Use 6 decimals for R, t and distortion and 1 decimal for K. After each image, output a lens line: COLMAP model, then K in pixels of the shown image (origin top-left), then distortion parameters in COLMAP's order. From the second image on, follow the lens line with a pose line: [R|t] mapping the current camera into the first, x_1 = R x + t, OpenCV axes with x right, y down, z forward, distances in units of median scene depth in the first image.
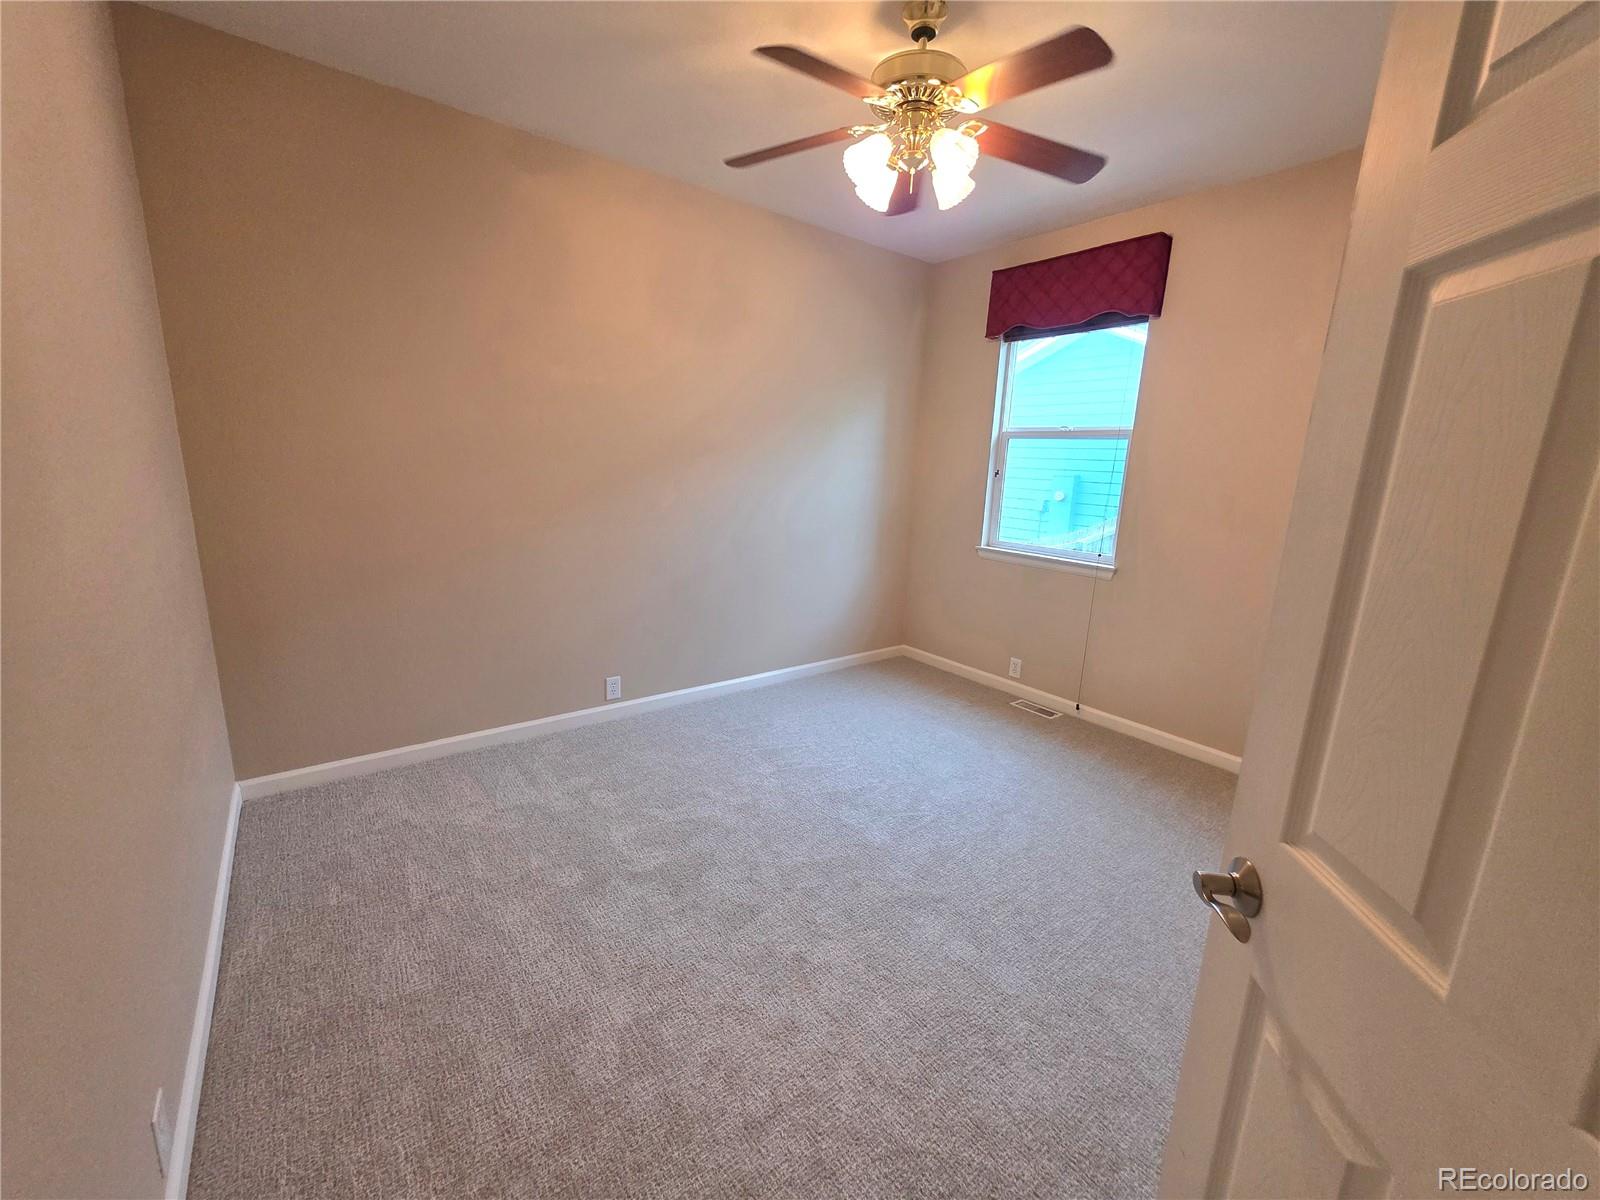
lens RADIAL K [[639.4, 0, 795.7], [0, 639.4, 598.3], [0, 0, 1]] dist [0.003042, 0.000139]
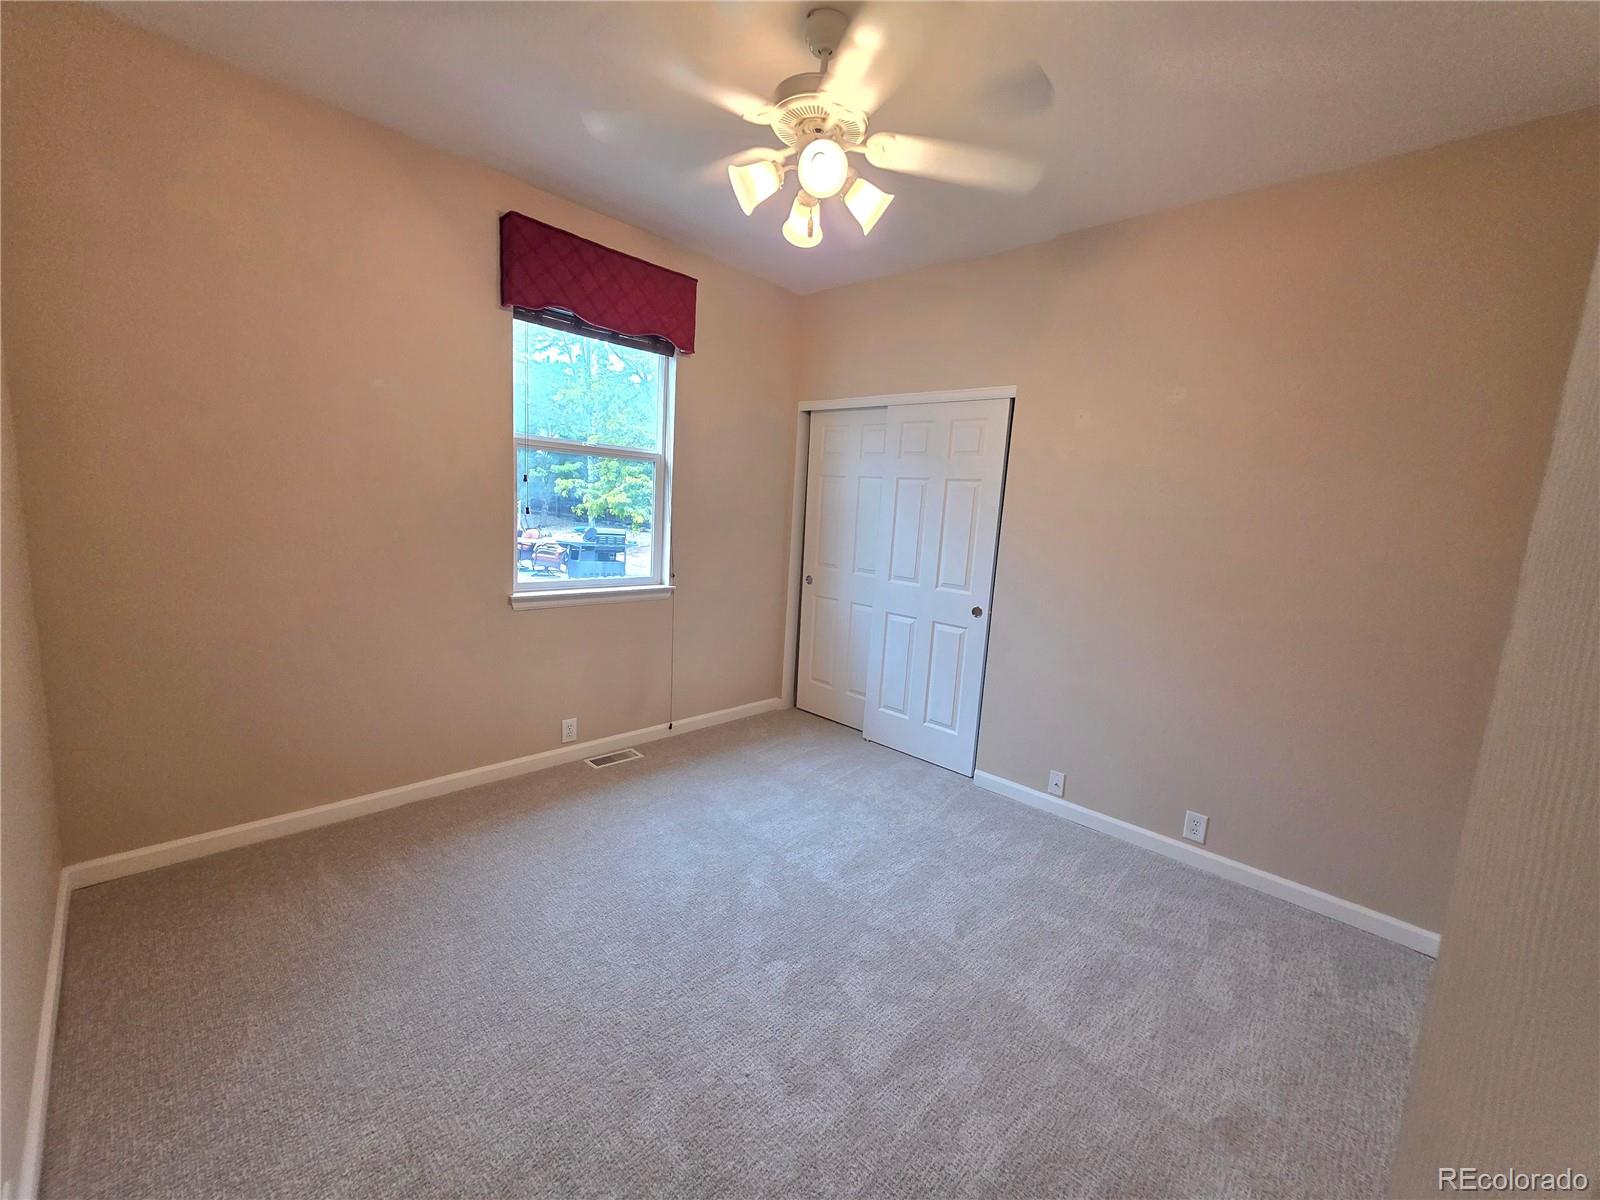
lens RADIAL K [[639.4, 0, 795.7], [0, 639.4, 598.3], [0, 0, 1]] dist [0.003042, 0.000139]
pose [[-0.154864, -0.191772, 0.969144, -0.528167], [0.150869, 0.964882, 0.215036, -0.211729], [-0.976348, 0.179515, -0.120493, 0.887394]]
